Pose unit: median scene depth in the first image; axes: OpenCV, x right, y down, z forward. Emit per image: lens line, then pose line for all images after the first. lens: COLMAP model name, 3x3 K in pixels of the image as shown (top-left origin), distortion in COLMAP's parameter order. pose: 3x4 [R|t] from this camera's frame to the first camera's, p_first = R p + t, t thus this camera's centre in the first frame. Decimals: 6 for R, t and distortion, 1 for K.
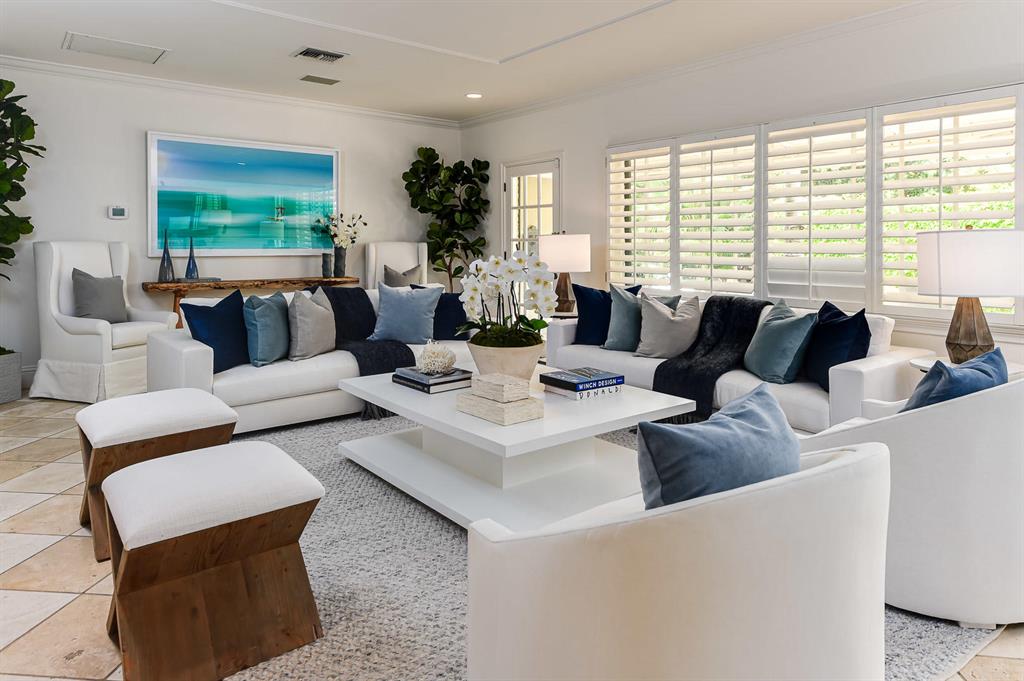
lens RADIAL K [[638.5, 0, 512.0], [0, 638.5, 340.5], [0, 0, 1]] dist [0.002203, 0.000185]
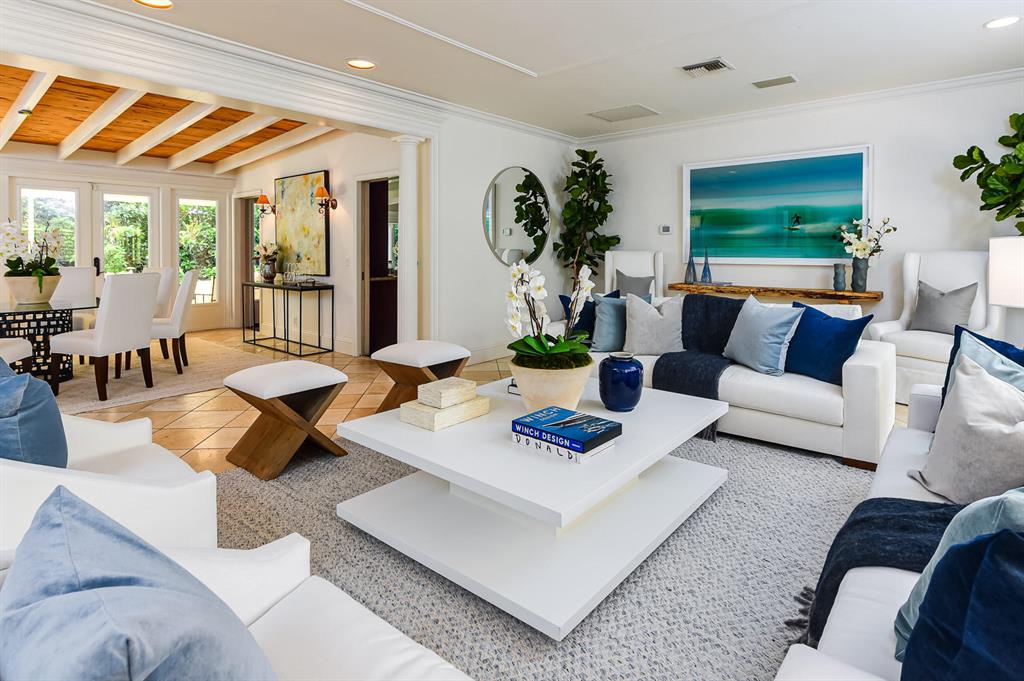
lens RADIAL K [[528.9, 0, 512.8], [0, 528.9, 321.1], [0, 0, 1]] dist [0.001651, 0.000295]
pose [[0.186643, 0.127311, -0.974144, 0.396321], [-0.152459, 0.983309, 0.099298, -0.066774], [0.970526, 0.129984, 0.202937, 0.450760]]
